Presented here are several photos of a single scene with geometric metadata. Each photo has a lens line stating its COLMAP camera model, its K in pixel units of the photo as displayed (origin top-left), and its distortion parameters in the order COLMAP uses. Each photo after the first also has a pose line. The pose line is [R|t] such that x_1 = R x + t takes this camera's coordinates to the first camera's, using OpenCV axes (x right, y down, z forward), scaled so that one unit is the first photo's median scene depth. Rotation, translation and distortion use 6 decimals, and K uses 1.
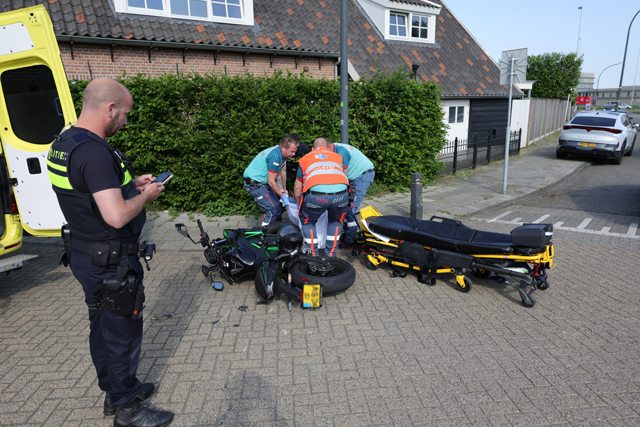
lens RADIAL K [[427.0, 0, 320.0], [0, 427.0, 213.5], [0, 0, 1]] dist [-0.015780, 0.003431]
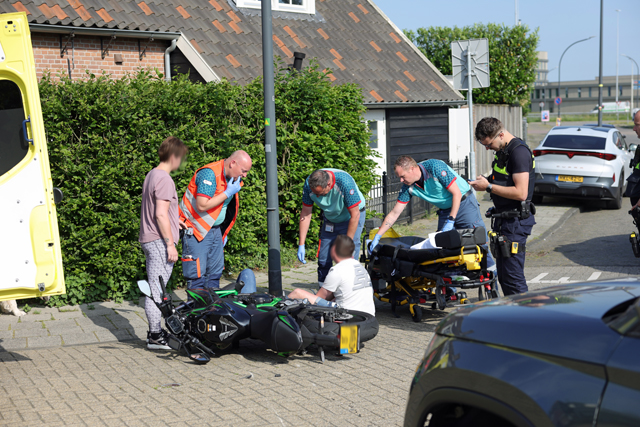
lens RADIAL K [[986.0, 0, 320.0], [0, 986.0, 213.5], [0, 0, 1]] dist [-0.037909, -0.099583]
pose [[0.947408, -0.039845, 0.317538, -0.176167], [0.087523, 0.986652, -0.137327, 0.052705], [-0.307827, 0.157896, 0.938249, -0.226153]]
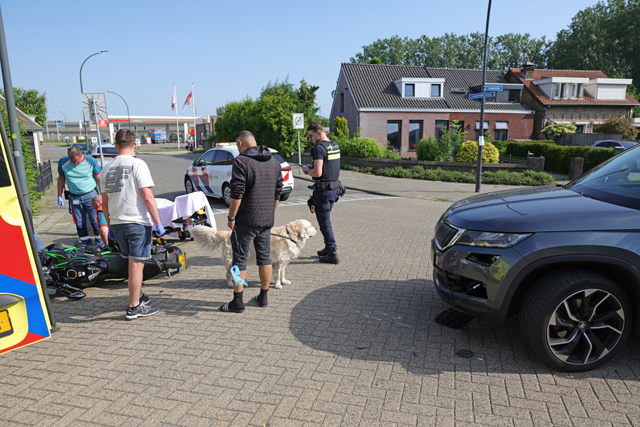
lens RADIAL K [[427.0, 0, 320.0], [0, 427.0, 213.5], [0, 0, 1]] dist [-0.015780, 0.003431]
pose [[0.383177, -0.159850, 0.909738, -0.291854], [0.229557, 0.970491, 0.073837, 0.007664], [-0.894695, 0.180544, 0.408564, -0.016664]]
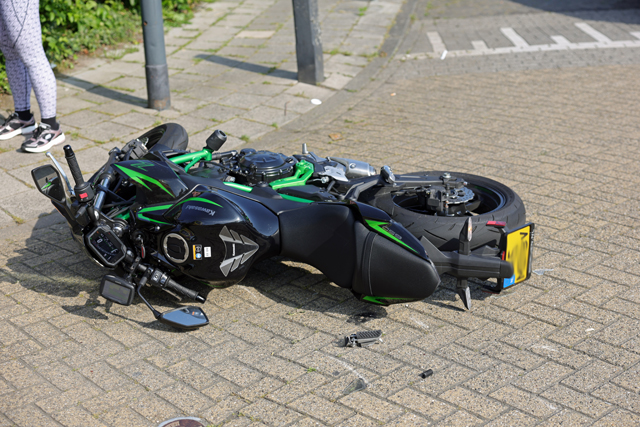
lens RADIAL K [[1063.0, 0, 320.0], [0, 1063.0, 213.5], [0, 0, 1]] dist [0.008812, 0.017485]
pose [[0.812873, -0.226732, 0.536498, -0.181331], [0.163312, 0.972895, 0.163718, -0.012210], [-0.559077, -0.045465, 0.827868, 0.063756]]
